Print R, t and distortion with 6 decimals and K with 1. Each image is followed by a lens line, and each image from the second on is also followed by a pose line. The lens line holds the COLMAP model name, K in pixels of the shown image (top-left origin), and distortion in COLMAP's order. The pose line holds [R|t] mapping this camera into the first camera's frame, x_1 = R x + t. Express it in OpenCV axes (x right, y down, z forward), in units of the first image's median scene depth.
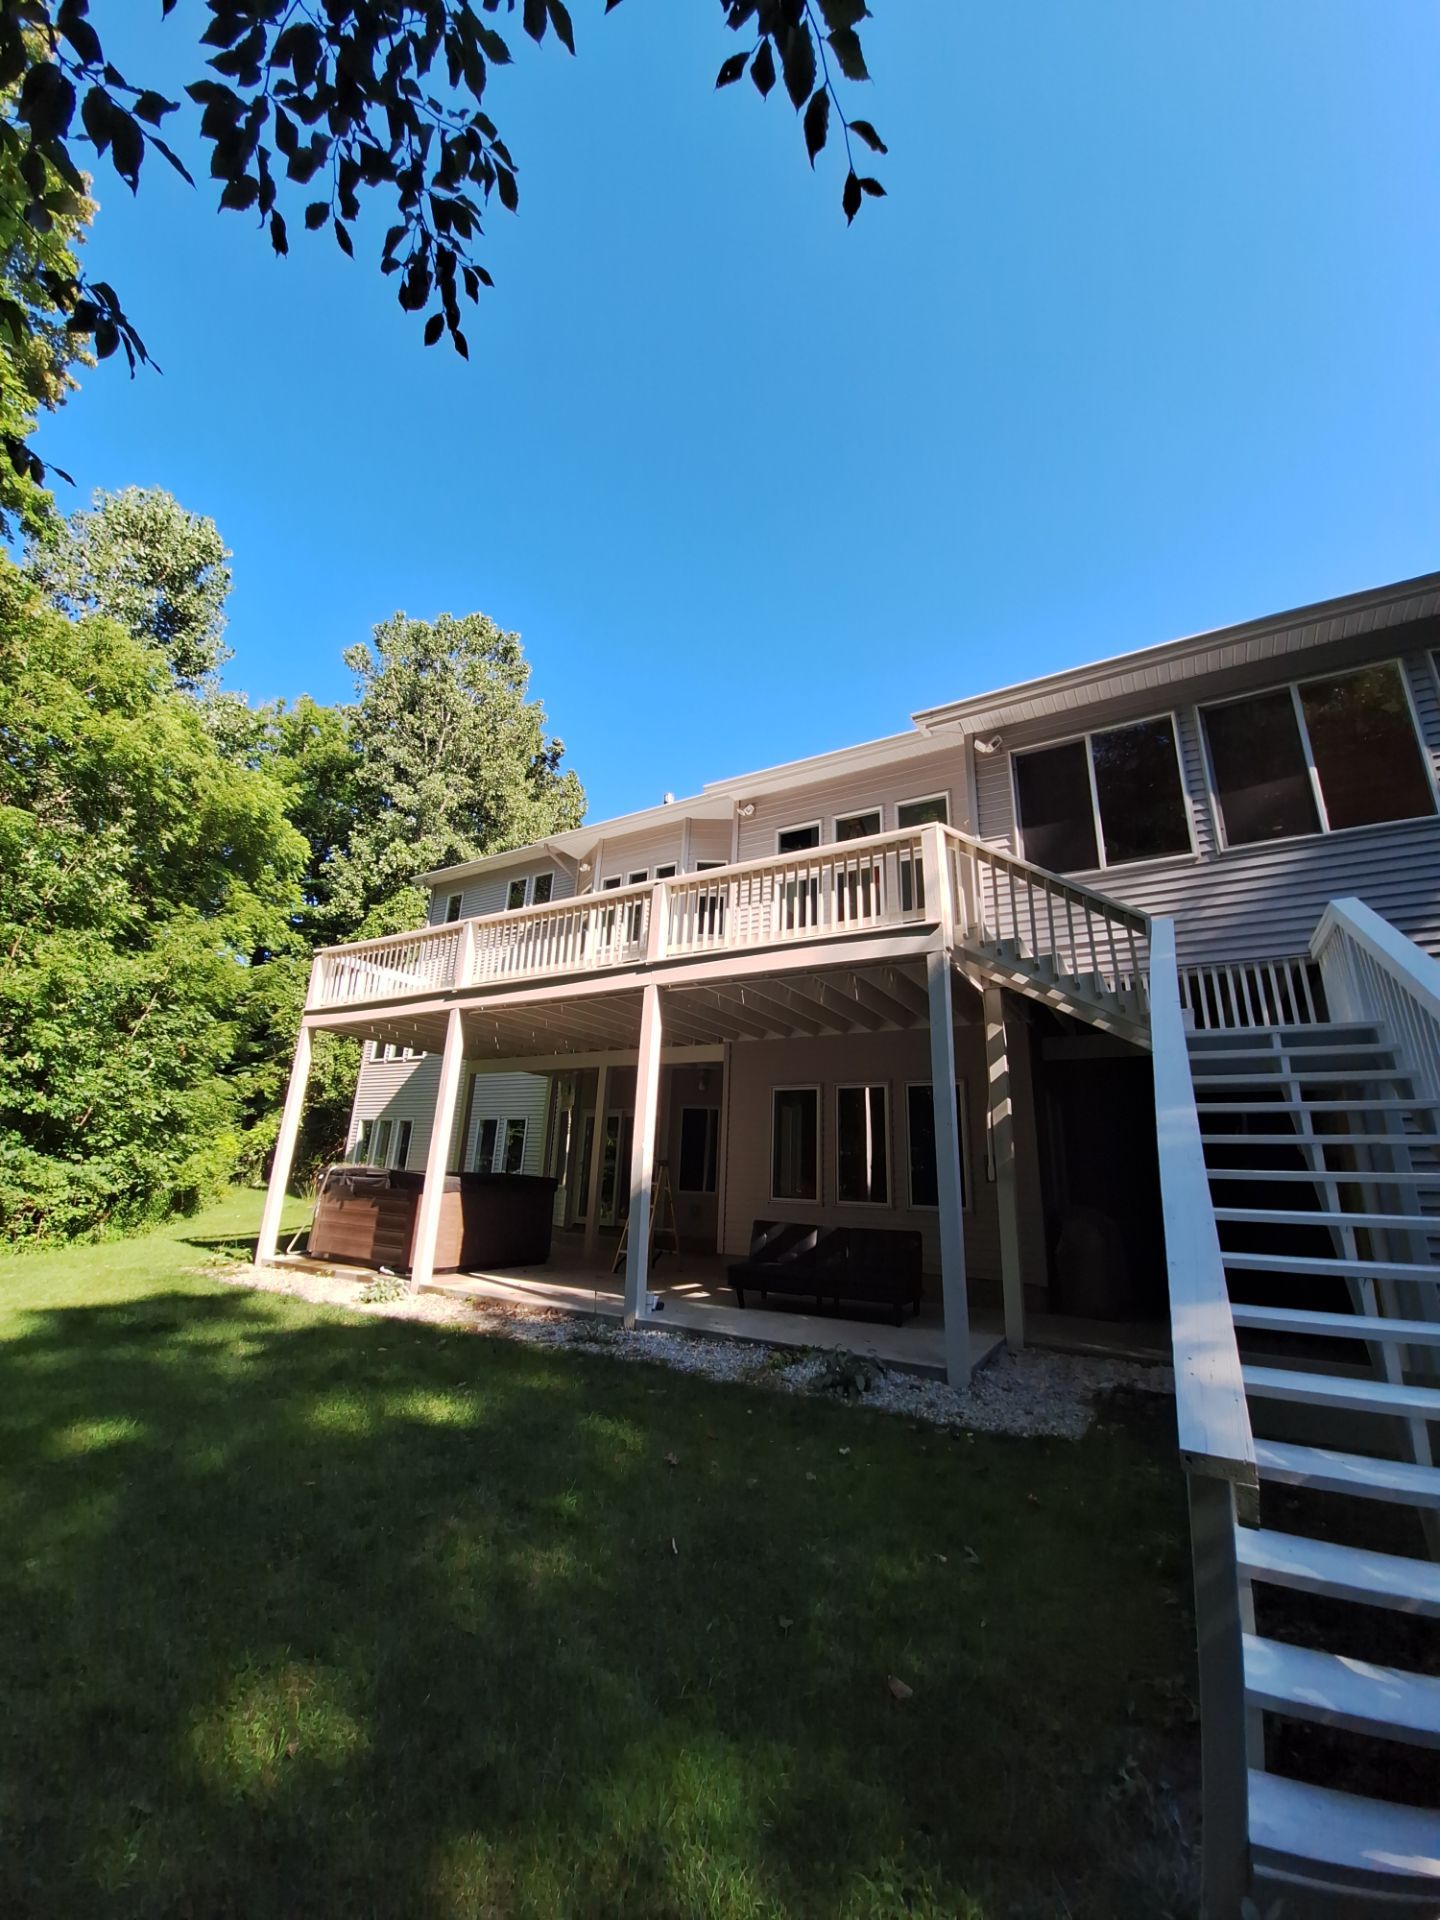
lens RADIAL K [[749.7, 0, 718.1], [0, 749.7, 955.1], [0, 0, 1]] dist [-0.015477, -0.000181]
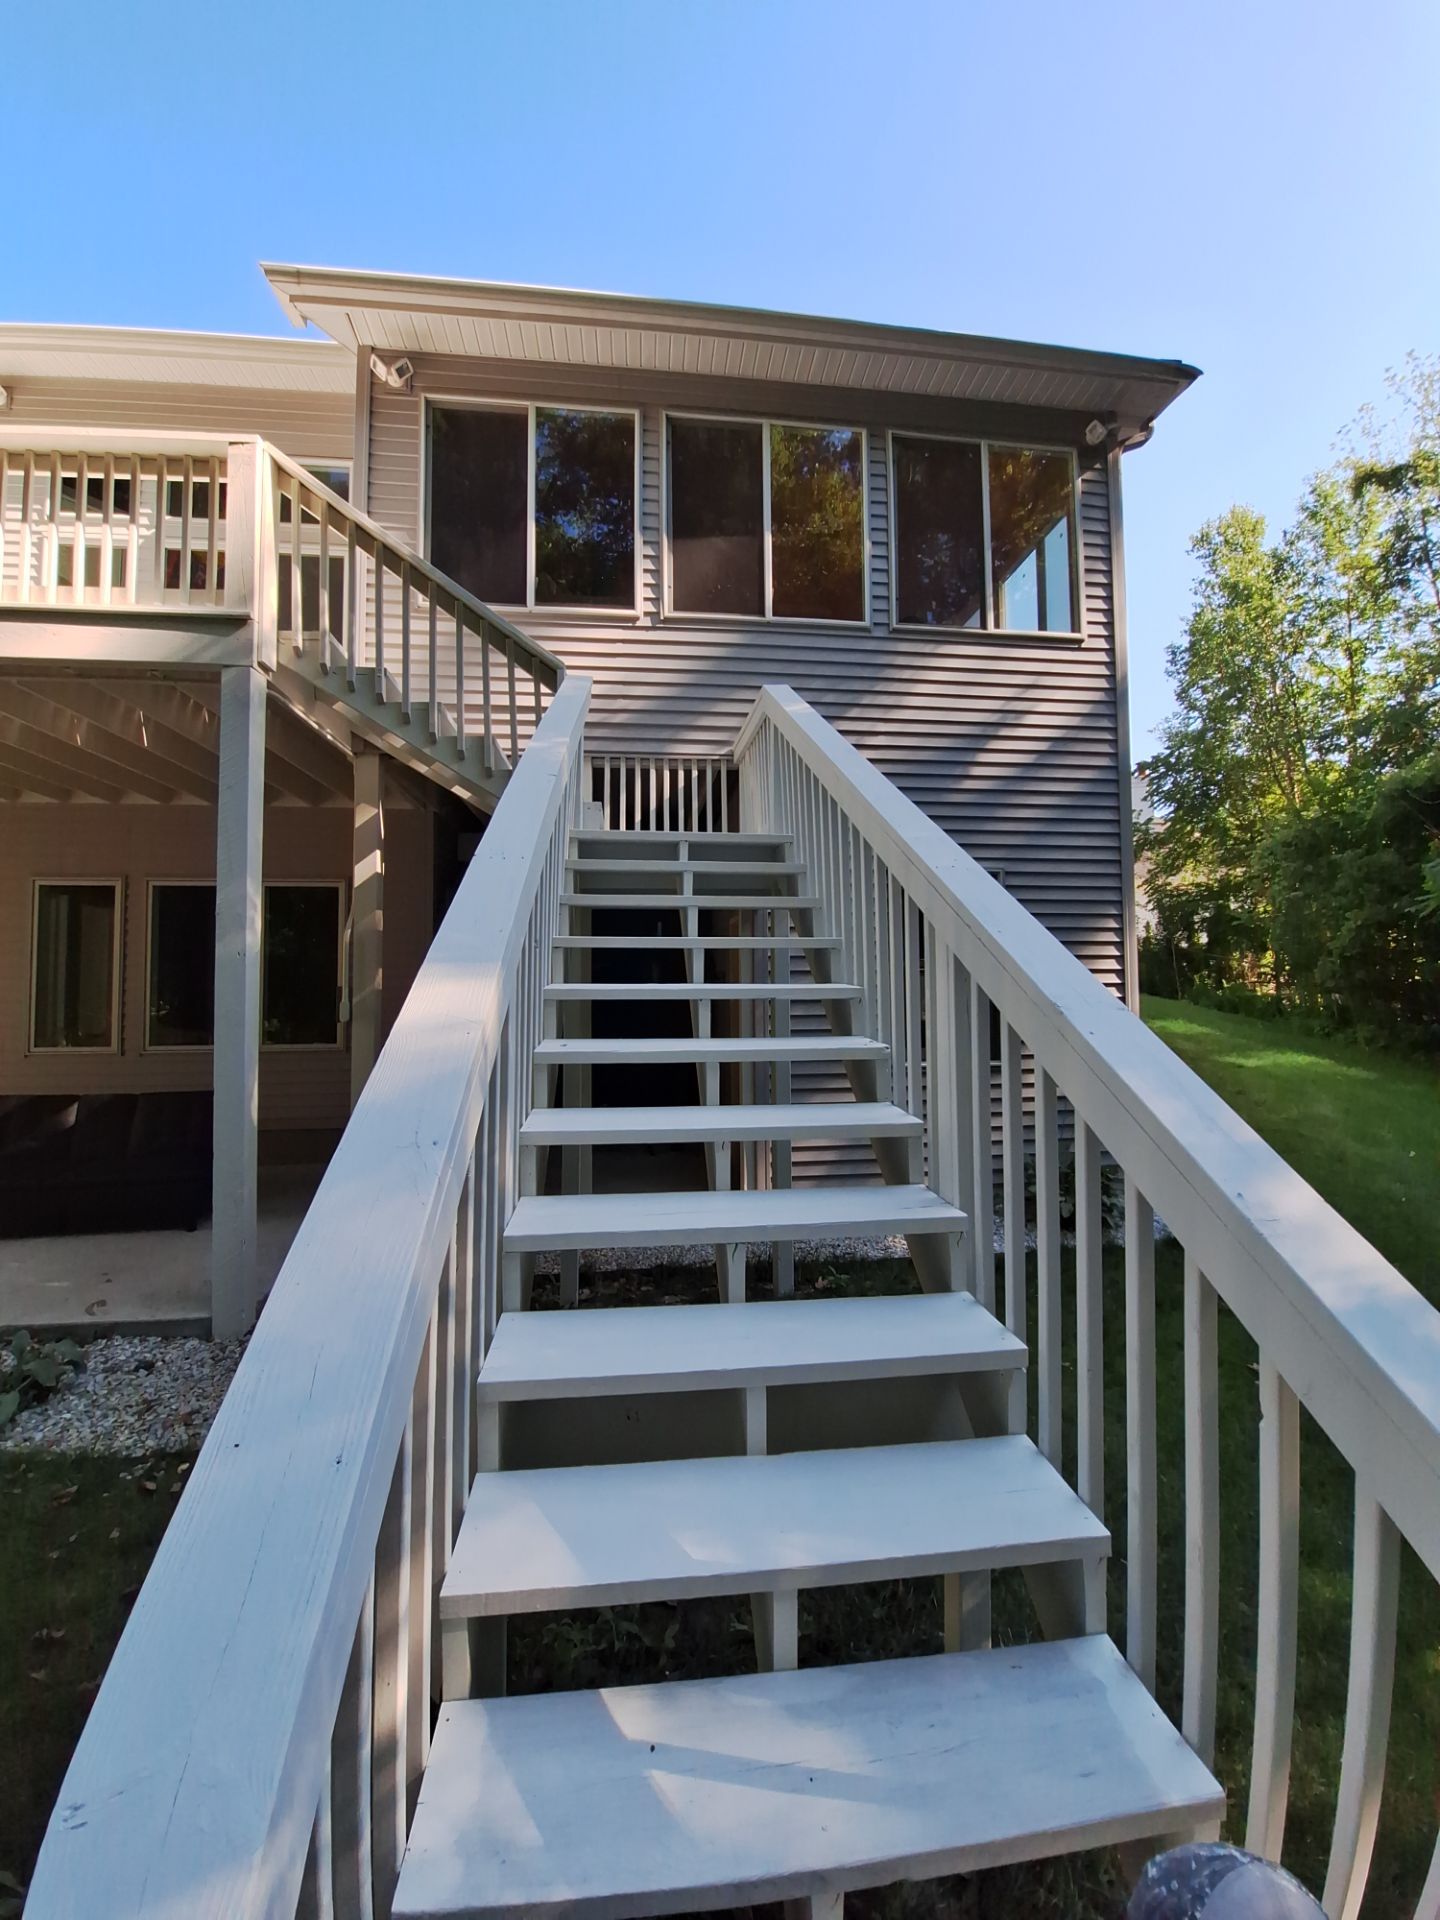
lens RADIAL K [[749.7, 0, 714.4], [0, 749.7, 964.5], [0, 0, 1]] dist [-0.015477, -0.000181]
pose [[0.786113, -0.038933, 0.616855, 0.194914], [-0.140416, 0.960670, 0.239577, 0.024509], [-0.601921, -0.274951, 0.749728, 0.243611]]
